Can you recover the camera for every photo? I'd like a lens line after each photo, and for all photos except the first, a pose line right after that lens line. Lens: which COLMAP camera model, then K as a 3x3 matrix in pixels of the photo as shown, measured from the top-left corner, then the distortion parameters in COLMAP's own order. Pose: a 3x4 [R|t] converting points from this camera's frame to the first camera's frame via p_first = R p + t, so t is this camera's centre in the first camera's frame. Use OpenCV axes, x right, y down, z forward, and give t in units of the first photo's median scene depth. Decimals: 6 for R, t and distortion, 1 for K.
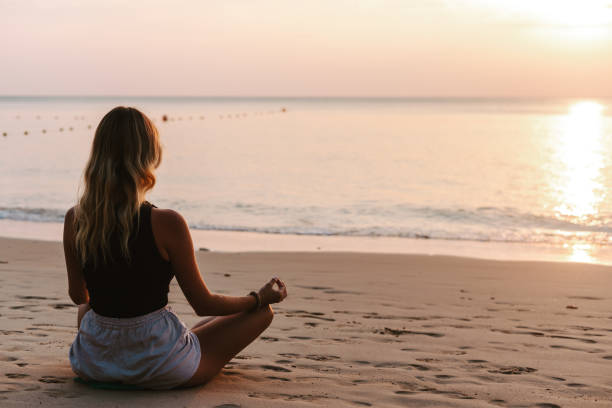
lens RADIAL K [[893.9, 0, 320.3], [0, 893.9, 203.5], [0, 0, 1]] dist [0.024121, 0.026700]
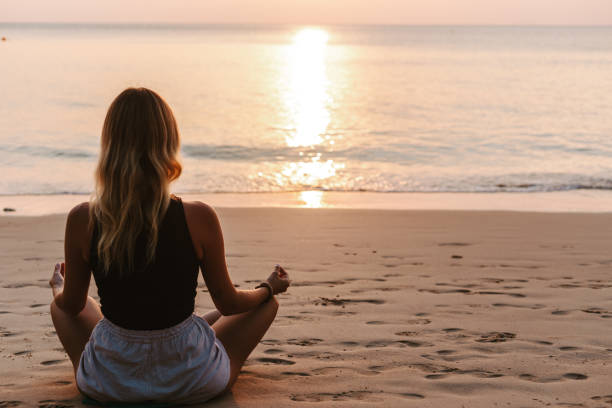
lens RADIAL K [[913.5, 0, 318.0], [0, 913.5, 204.2], [0, 0, 1]] dist [0.022942, 0.041729]
pose [[0.957122, -0.052215, 0.284940, -0.264938], [0.030365, 0.996286, 0.080572, -0.052512], [-0.288089, -0.068465, 0.955153, 0.086757]]
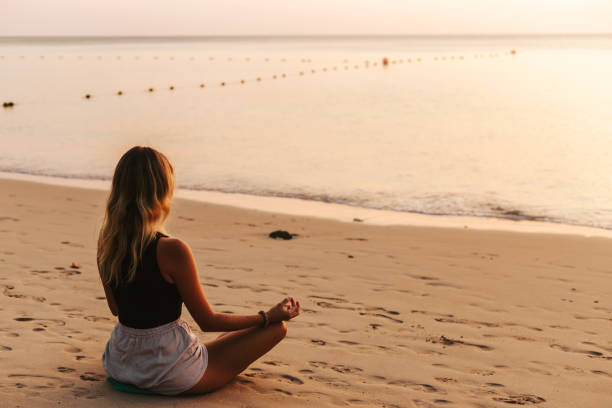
lens RADIAL K [[913.5, 0, 318.0], [0, 913.5, 204.2], [0, 0, 1]] dist [0.022942, 0.041729]
pose [[0.966677, 0.040384, -0.252794, 0.251071], [-0.023747, 0.997367, 0.068522, -0.104920], [0.254896, -0.060235, 0.965091, -0.060461]]
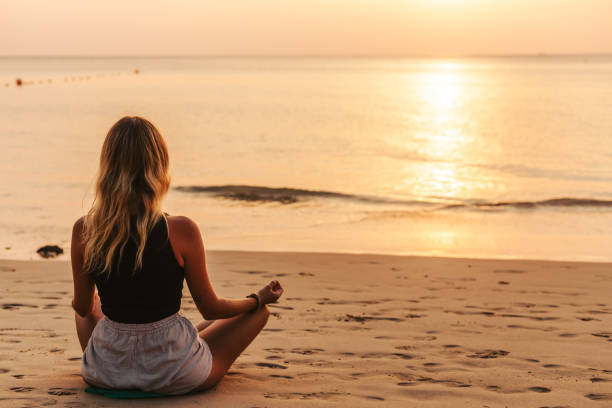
lens RADIAL K [[913.5, 0, 318.0], [0, 913.5, 204.2], [0, 0, 1]] dist [0.022942, 0.041729]
pose [[0.989070, -0.029746, 0.144414, -0.139810], [0.023691, 0.998774, 0.043467, -0.044980], [-0.145530, -0.039571, 0.988562, -0.041563]]
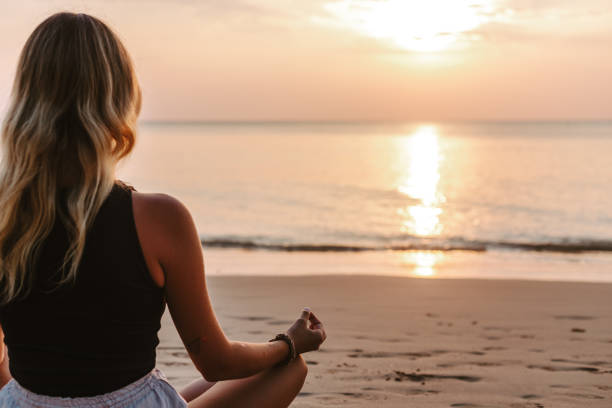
lens RADIAL K [[893.9, 0, 320.3], [0, 893.9, 203.5], [0, 0, 1]] dist [0.024121, 0.026700]
pose [[0.985800, -0.018853, 0.166865, -0.138329], [0.023193, 0.999440, -0.024101, 0.023278], [-0.166317, 0.027629, 0.985685, 0.367451]]
